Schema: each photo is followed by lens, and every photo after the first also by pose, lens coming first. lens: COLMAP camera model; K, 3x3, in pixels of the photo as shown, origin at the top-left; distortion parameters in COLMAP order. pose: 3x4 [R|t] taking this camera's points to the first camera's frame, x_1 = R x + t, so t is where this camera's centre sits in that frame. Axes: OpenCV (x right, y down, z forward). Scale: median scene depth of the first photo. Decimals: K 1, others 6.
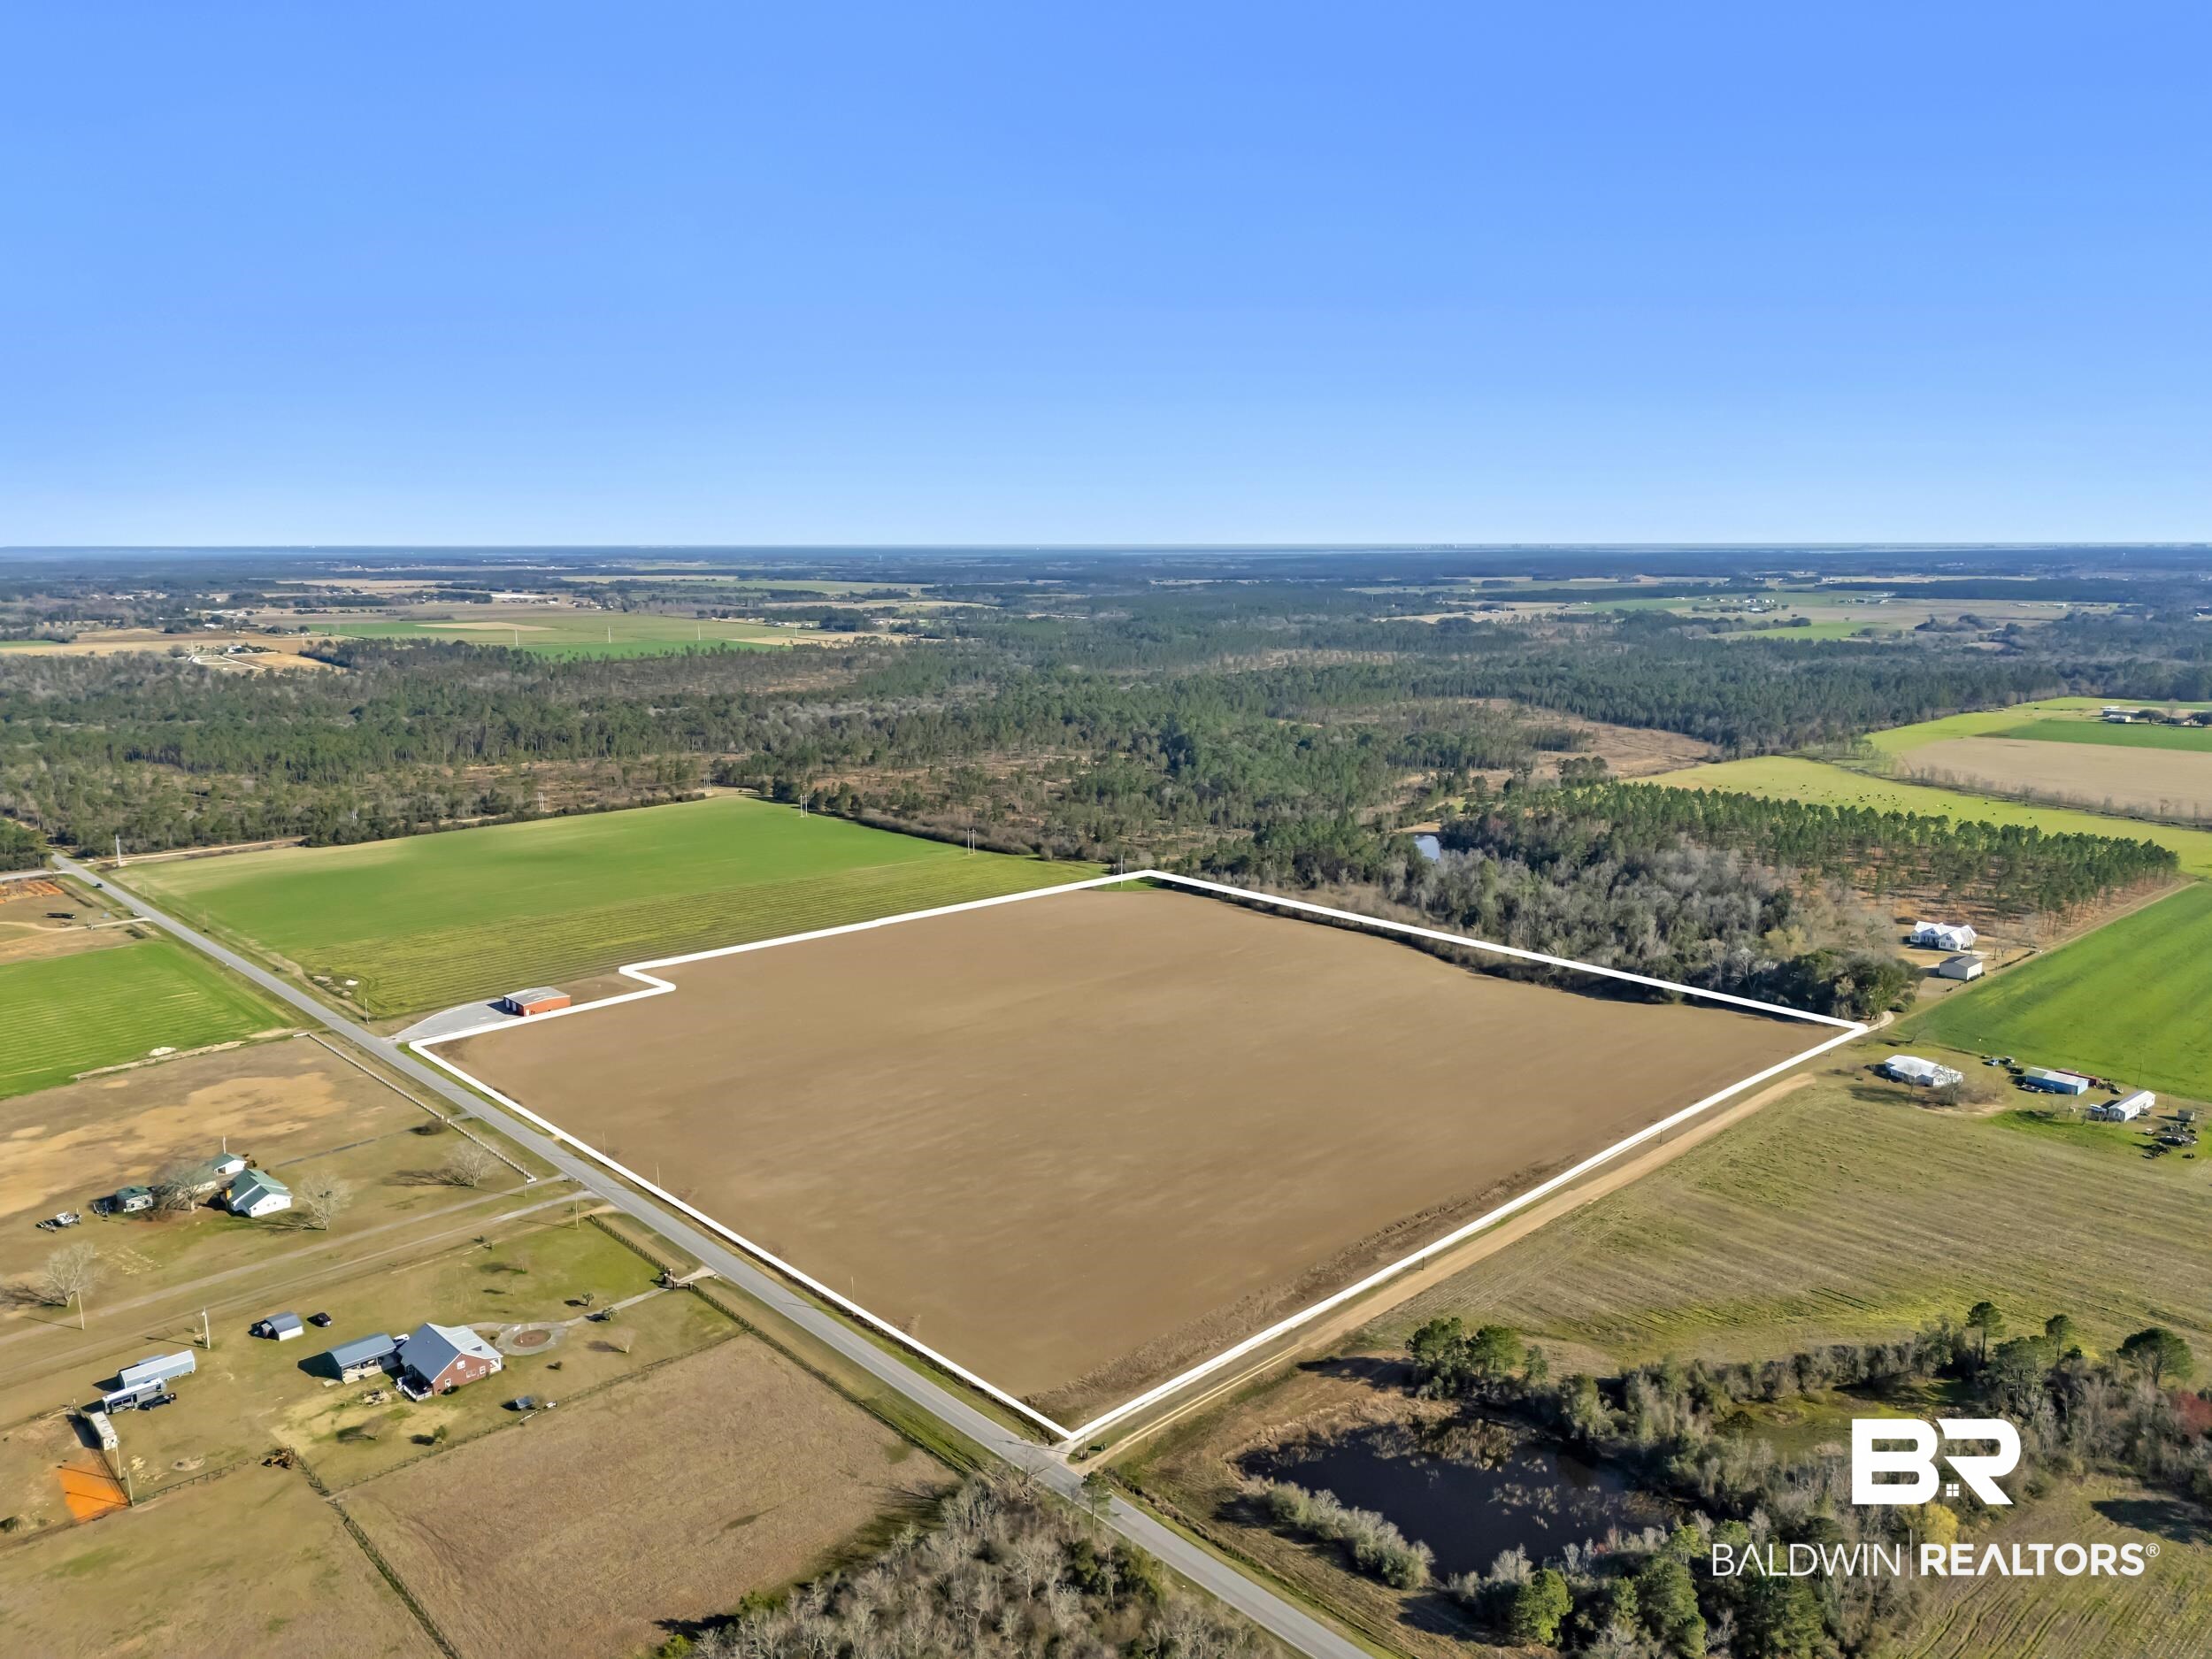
lens RADIAL K [[1633.8, 0, 1106.0], [0, 1633.8, 829.5], [0, 0, 1]] dist [0.072908, -0.041166]
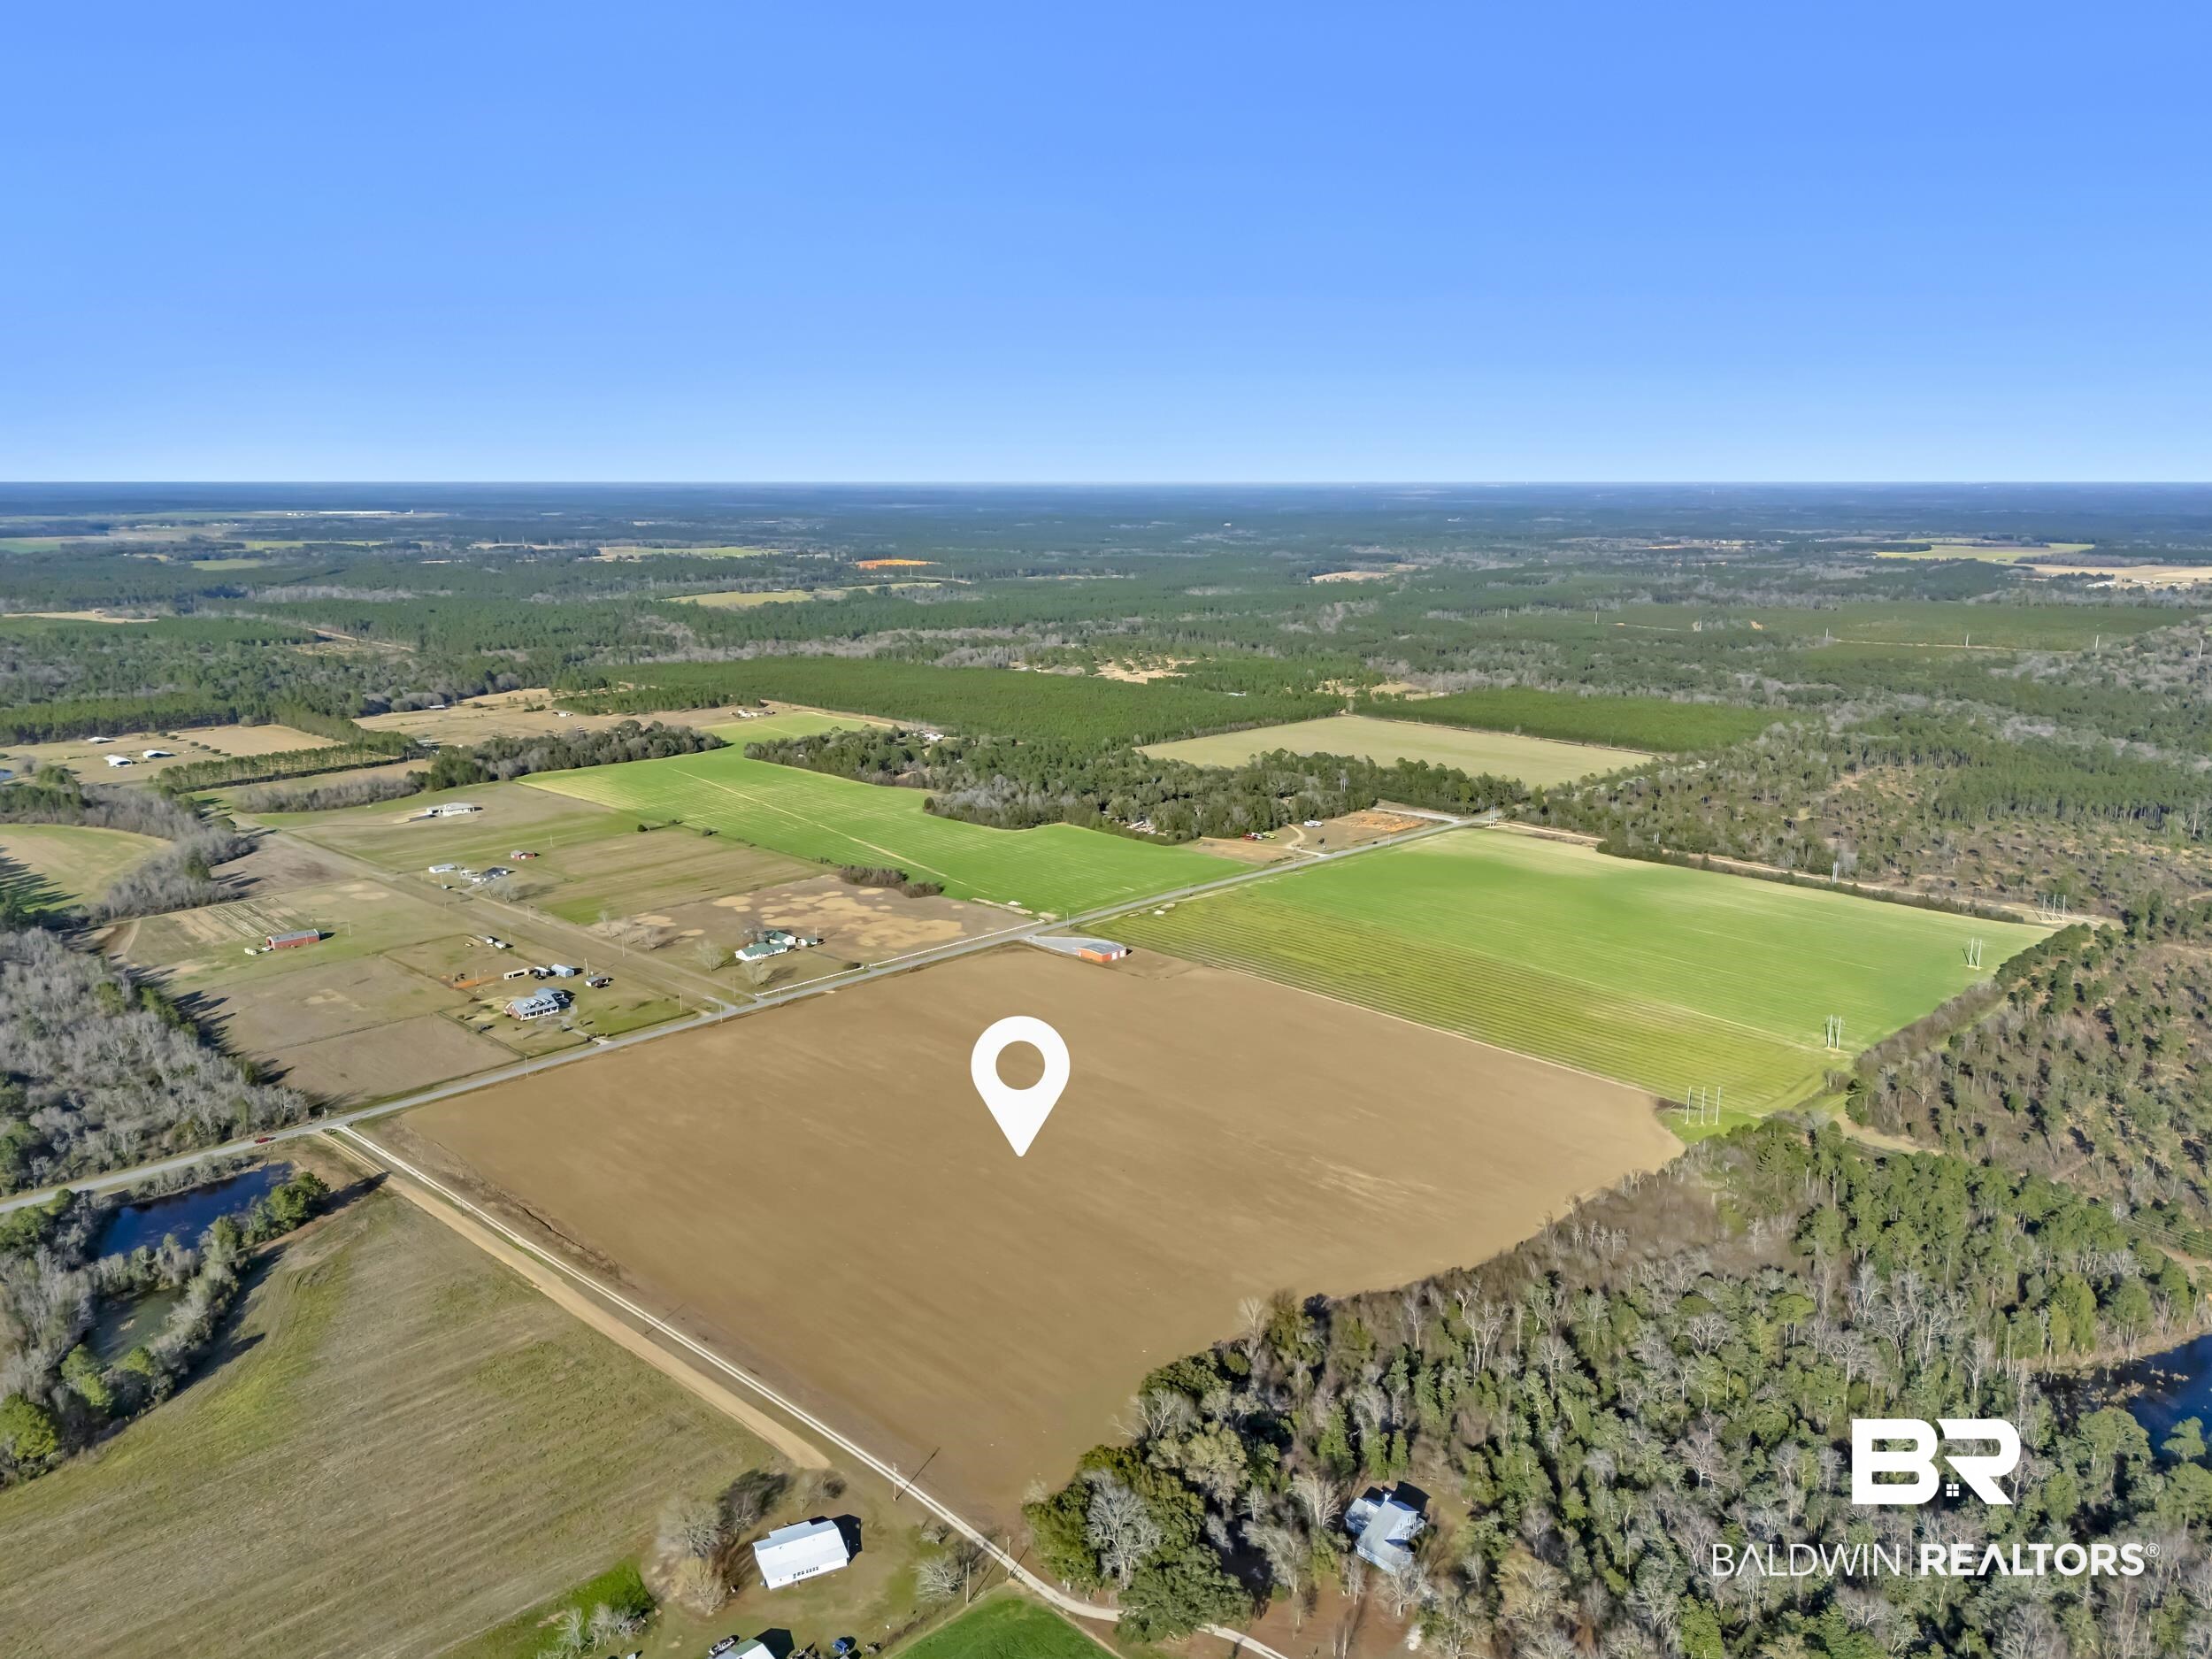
lens RADIAL K [[1652.1, 0, 1106.0], [0, 1652.1, 829.5], [0, 0, 1]] dist [0.094350, -0.107406]
pose [[0.034866, 0.212676, -0.976501, 0.788683], [-0.177893, 0.962811, 0.203343, -0.221362], [0.983432, 0.166622, 0.071403, 0.718218]]
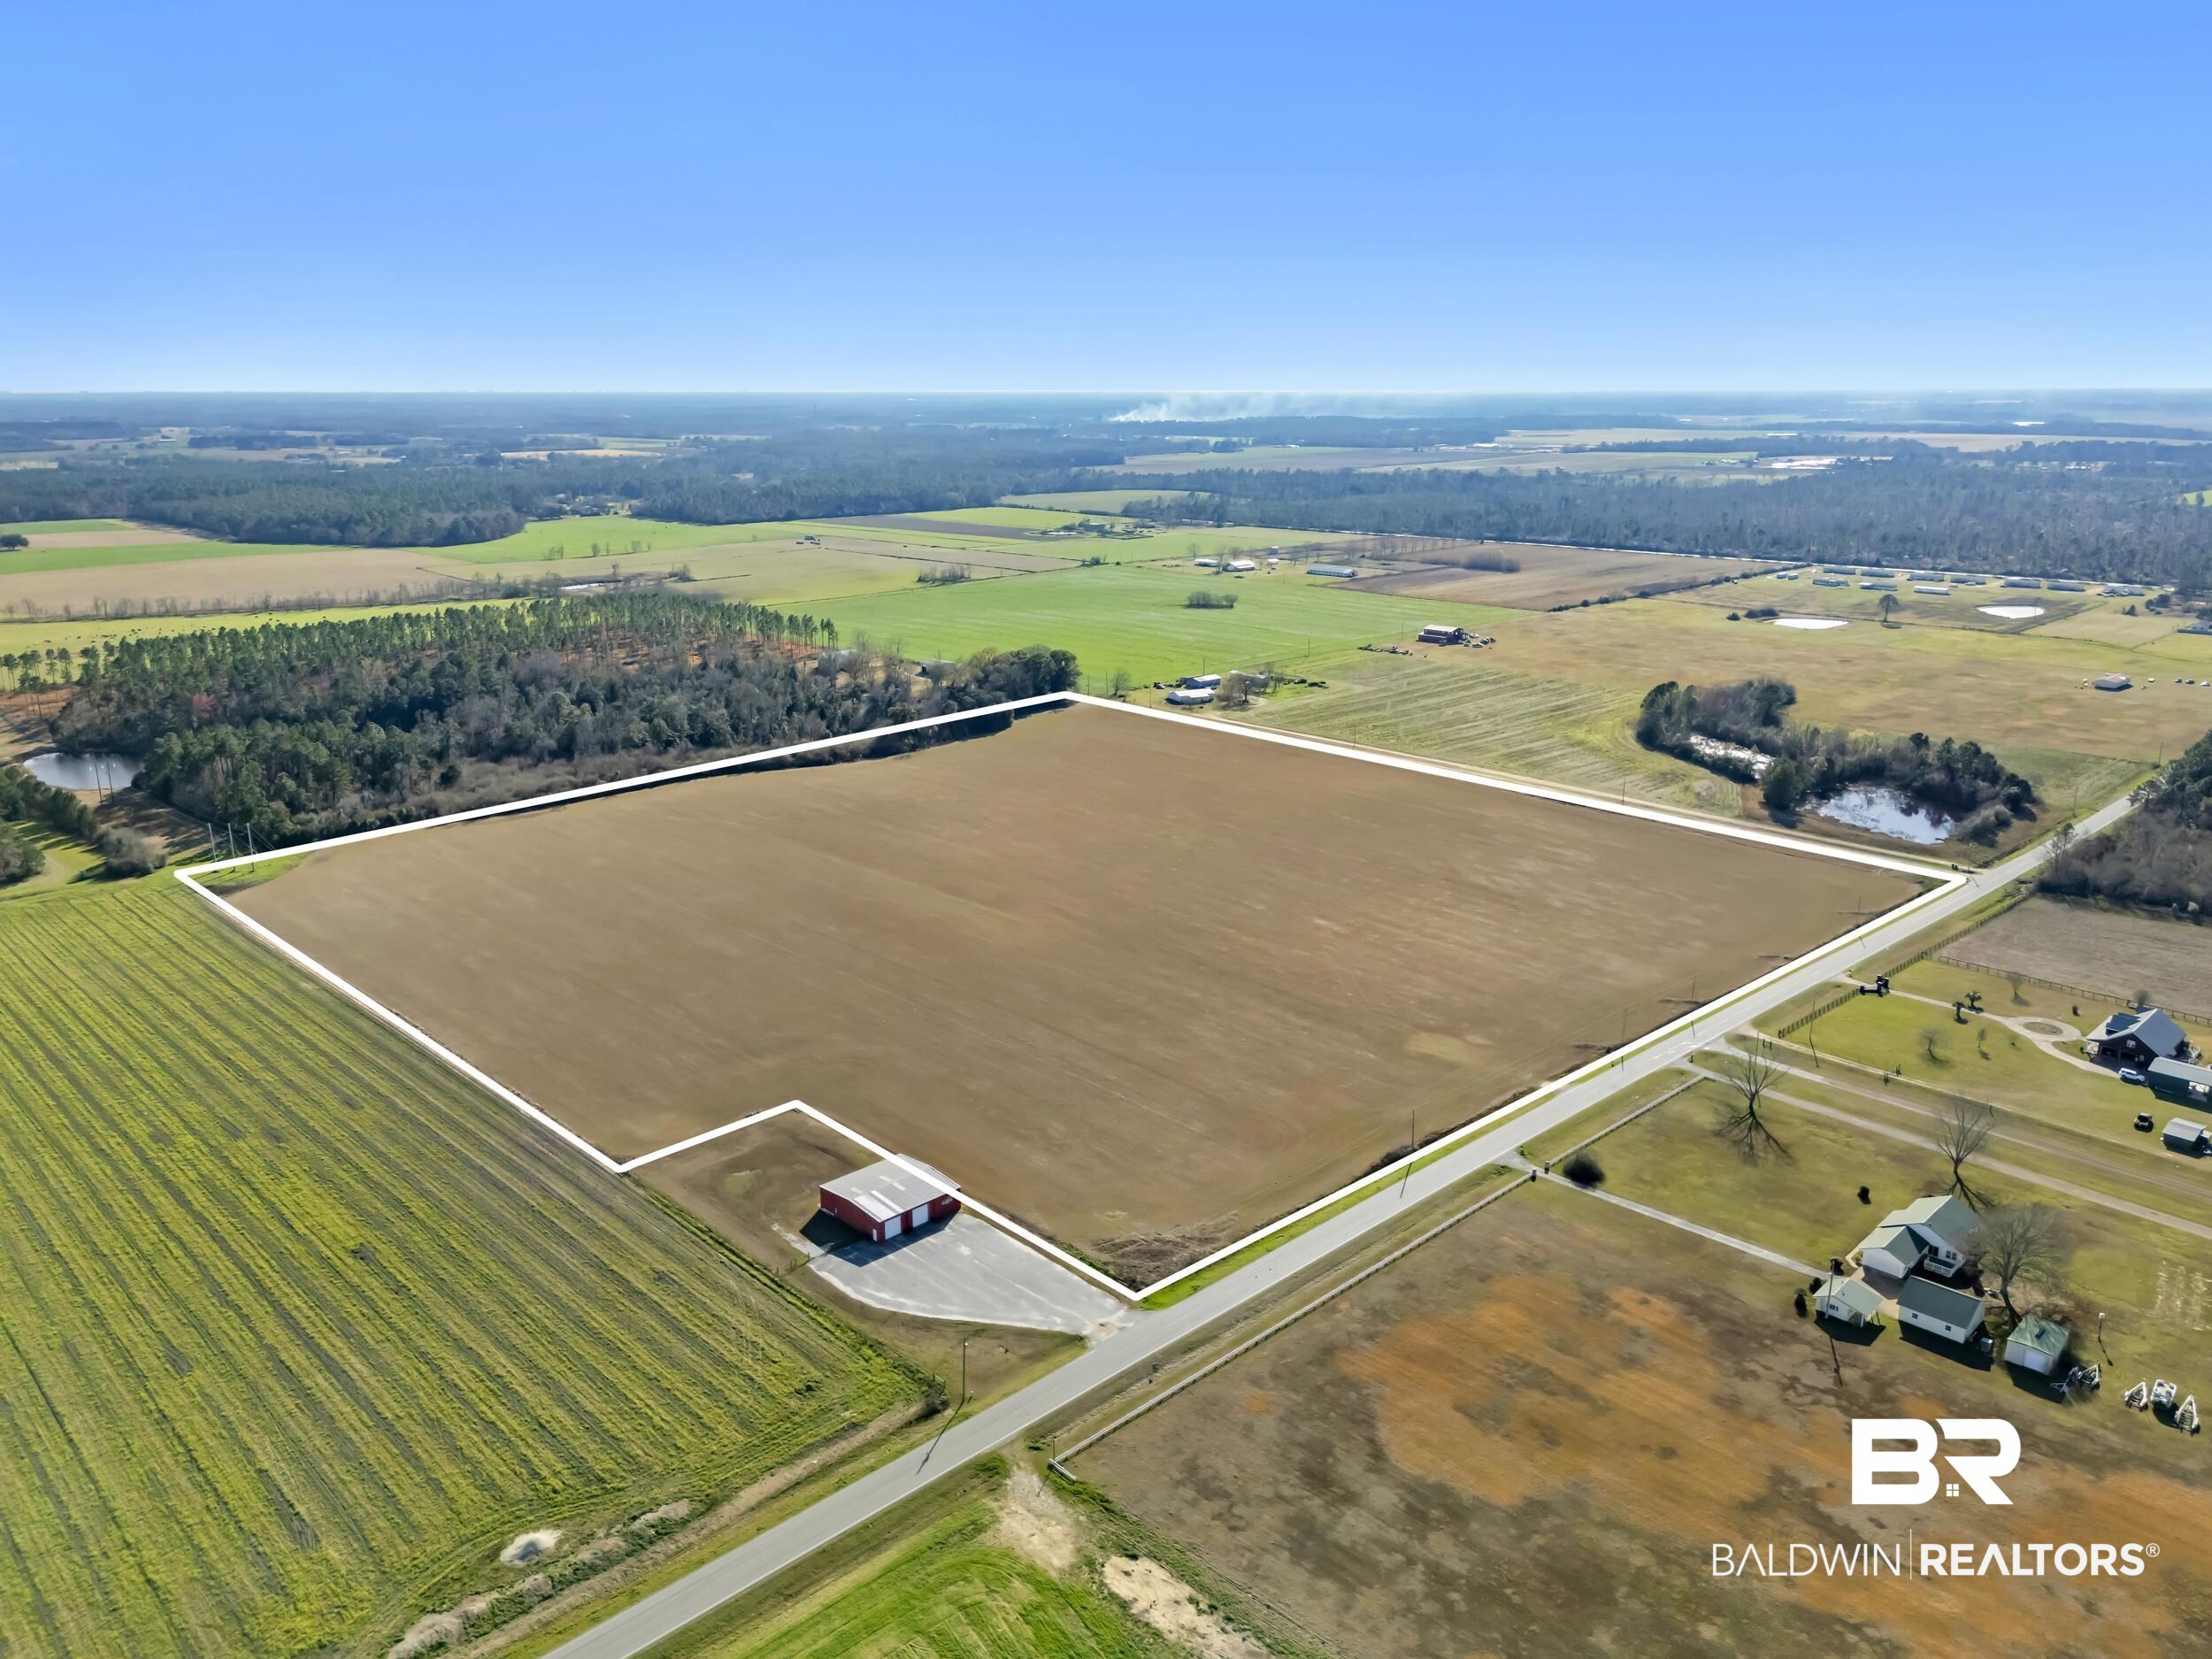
lens RADIAL K [[1632.9, 0, 1106.0], [0, 1632.9, 829.5], [0, 0, 1]] dist [0.111539, -0.142333]
pose [[-0.015012, -0.261567, 0.965068, -0.625414], [0.181829, 0.948370, 0.259870, -0.086120], [-0.983216, 0.179378, 0.033324, 0.731795]]
